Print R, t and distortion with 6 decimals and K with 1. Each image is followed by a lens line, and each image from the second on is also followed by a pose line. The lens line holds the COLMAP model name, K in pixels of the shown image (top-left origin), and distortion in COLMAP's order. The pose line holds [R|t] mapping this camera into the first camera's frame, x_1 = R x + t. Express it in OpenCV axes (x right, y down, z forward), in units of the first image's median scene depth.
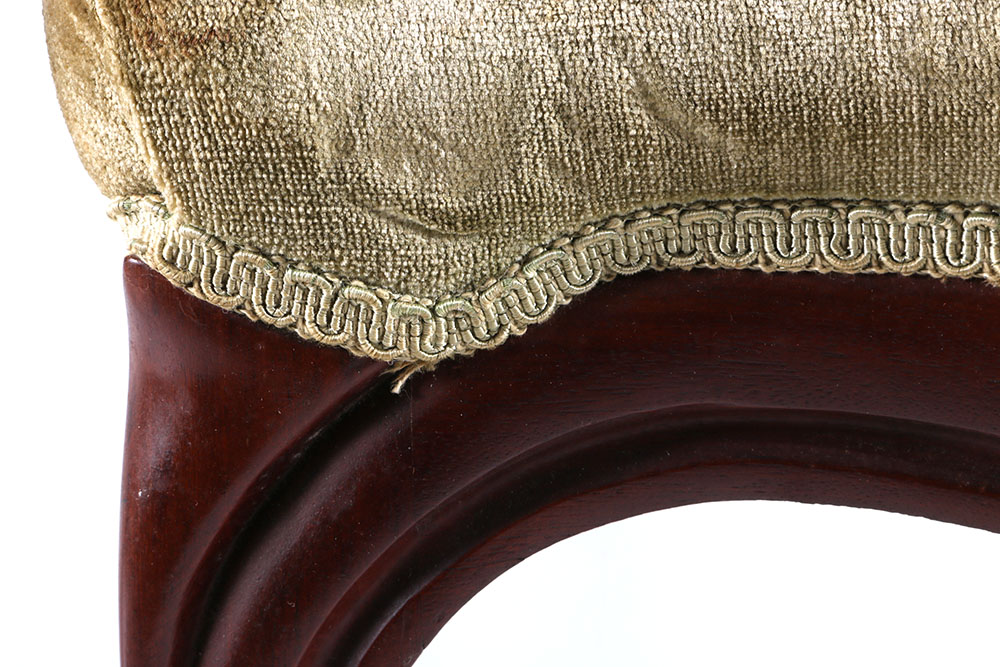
lens RADIAL K [[2559.0, 0, 509.5], [0, 2559.0, 336.9], [0, 0, 1]] dist [0.033534, 0.000000]
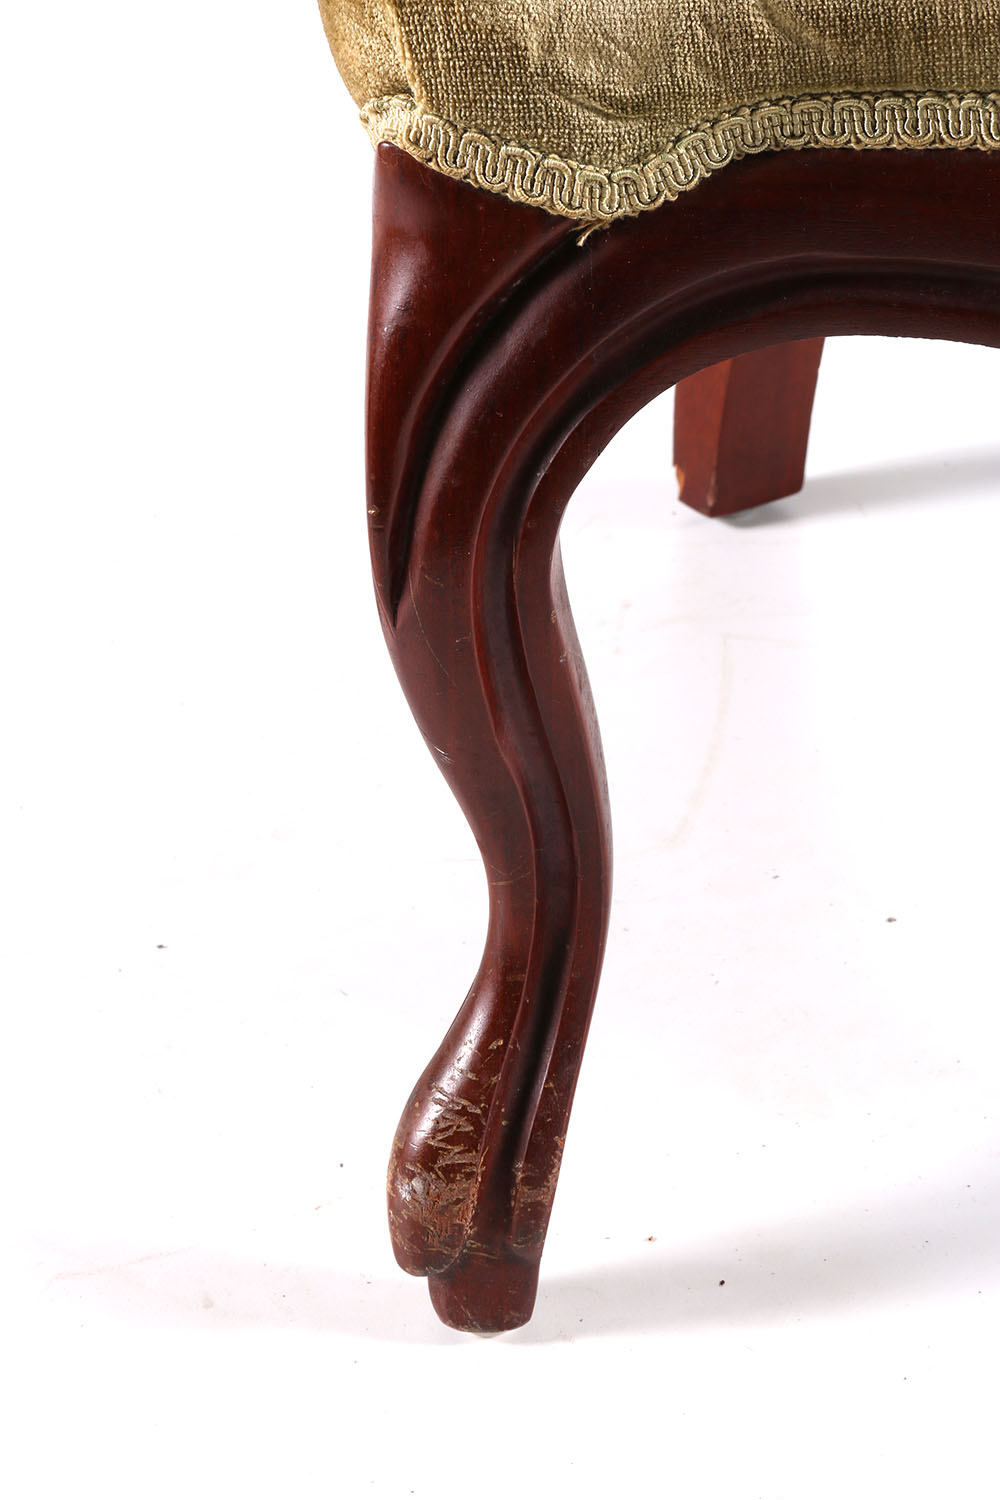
lens RADIAL K [[3838.5, 0, 484.0], [0, 3838.5, 744.8], [0, 0, 1]] dist [0.033534, 0.000000]
pose [[0.999743, -0.008866, -0.020884, -0.056138], [0.008982, 0.999945, 0.005472, 0.276760], [0.020835, -0.005658, 0.999767, -1.026807]]
